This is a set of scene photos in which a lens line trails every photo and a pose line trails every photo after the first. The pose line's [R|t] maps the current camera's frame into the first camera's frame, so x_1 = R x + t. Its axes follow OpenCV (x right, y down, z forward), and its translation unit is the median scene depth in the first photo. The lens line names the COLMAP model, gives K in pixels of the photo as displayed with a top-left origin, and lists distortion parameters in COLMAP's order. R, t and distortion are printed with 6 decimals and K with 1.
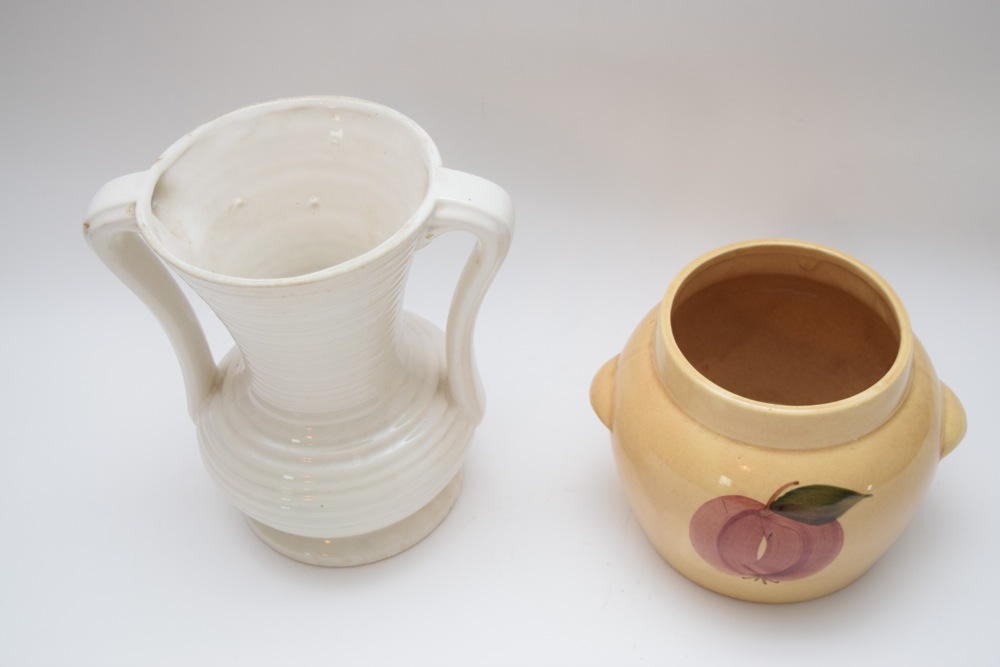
lens RADIAL K [[1399.9, 0, 500.0], [0, 1399.9, 333.5], [0, 0, 1]] dist [-0.016713, -0.052505]
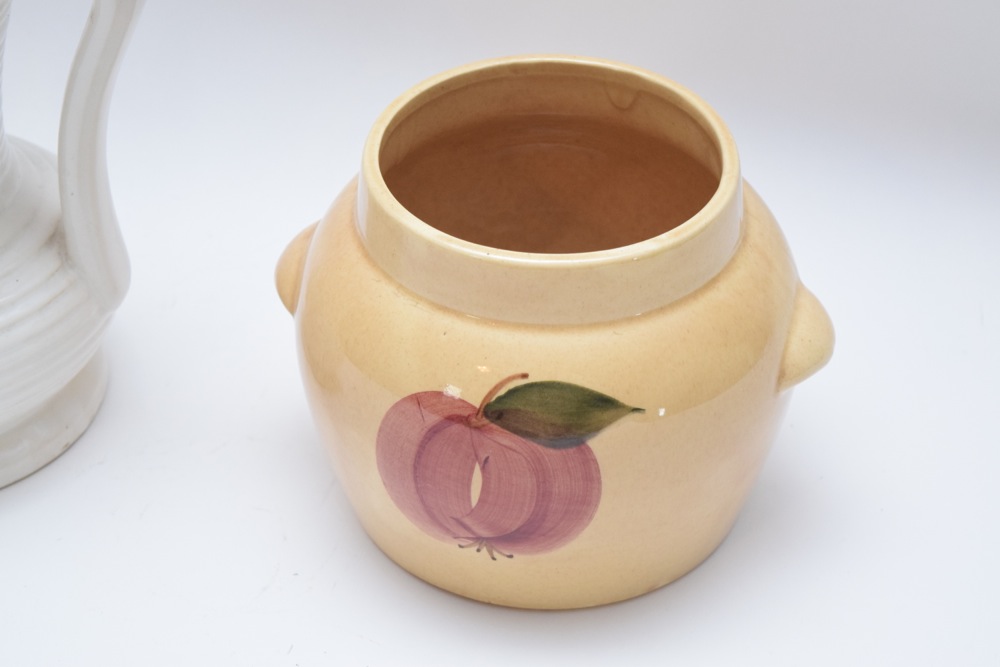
lens RADIAL K [[2235.0, 0, 500.0], [0, 2235.0, 333.5], [0, 0, 1]] dist [0.051216, 0.270677]
pose [[0.995198, 0.091635, -0.034405, 0.227186], [-0.095004, 0.988901, -0.114234, 0.201272], [0.023555, 0.116954, 0.992858, -0.038501]]
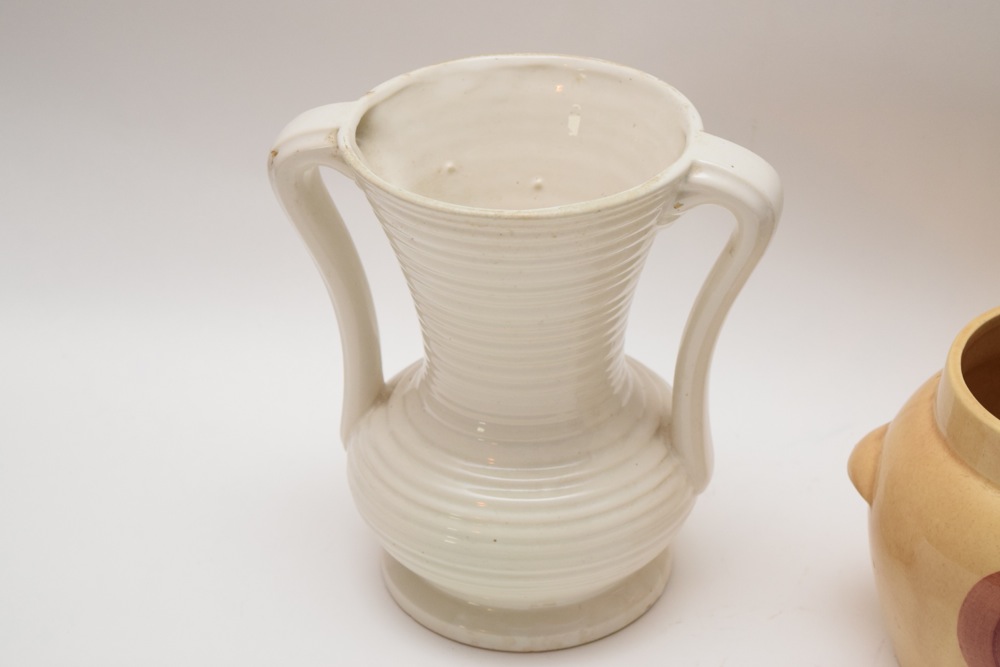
lens RADIAL K [[2235.0, 0, 500.0], [0, 2235.0, 333.5], [0, 0, 1]] dist [0.051216, 0.270677]
pose [[0.985356, 0.126139, -0.114725, 0.007180], [-0.147556, 0.967987, -0.203047, 0.281286], [0.085440, 0.217002, 0.972425, -0.277852]]
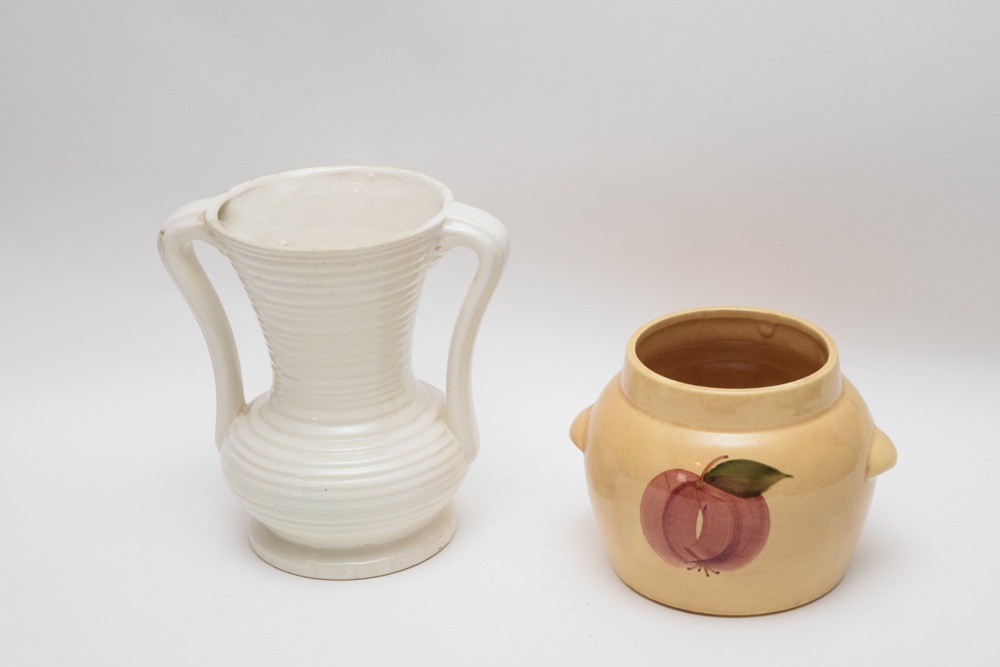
lens RADIAL K [[2235.0, 0, 500.0], [0, 2235.0, 333.5], [0, 0, 1]] dist [0.051216, 0.270677]
pose [[0.995319, 0.060855, -0.075081, 0.152338], [-0.083407, 0.933330, -0.349198, 0.664971], [0.048825, 0.353826, 0.934036, -0.789186]]
